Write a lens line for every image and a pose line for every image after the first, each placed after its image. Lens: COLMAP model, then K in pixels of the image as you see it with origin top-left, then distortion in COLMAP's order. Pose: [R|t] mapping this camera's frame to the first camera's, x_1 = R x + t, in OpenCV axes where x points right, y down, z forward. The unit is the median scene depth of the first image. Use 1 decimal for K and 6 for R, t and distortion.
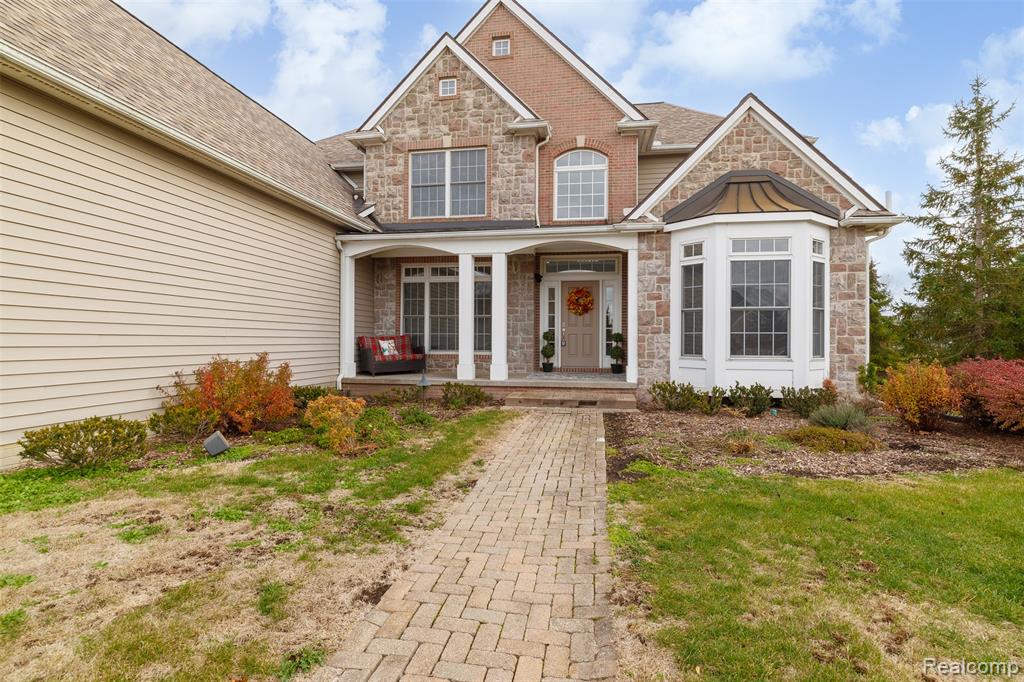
lens RADIAL K [[506.3, 0, 512.0], [0, 506.3, 341.0], [0, 0, 1]] dist [-0.000523, -0.000057]
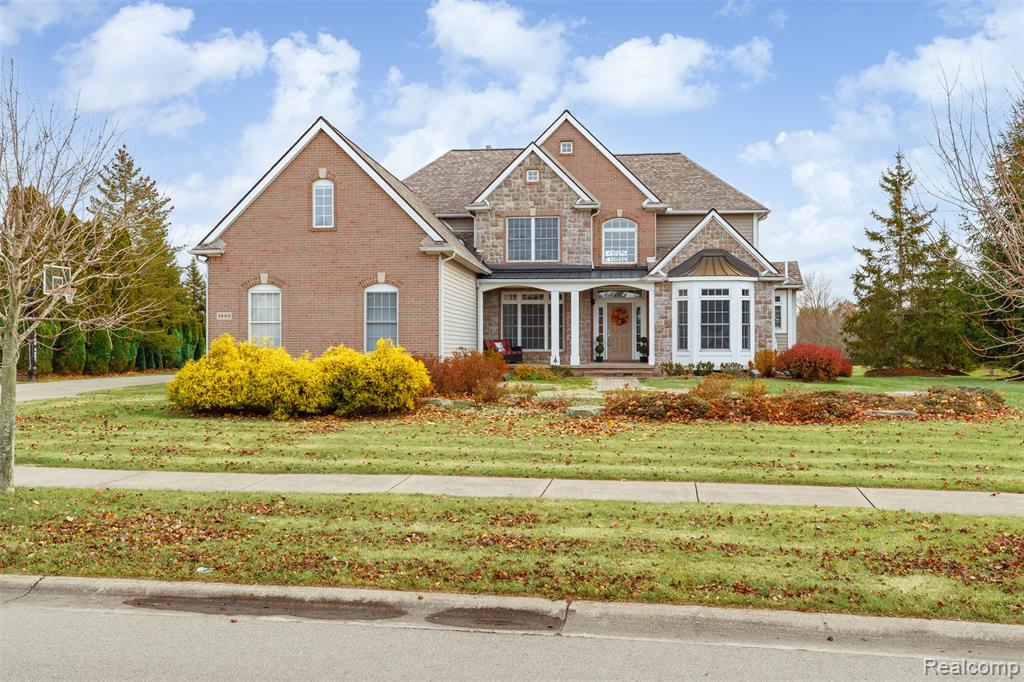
lens RADIAL K [[1030.3, 0, 512.0], [0, 1030.3, 341.0], [0, 0, 1]] dist [0.002396, 0.000830]
pose [[0.997383, -0.004734, 0.072151, -0.448059], [0.005236, 0.999963, -0.006773, 0.016808], [-0.072116, 0.007133, 0.997371, -2.248470]]
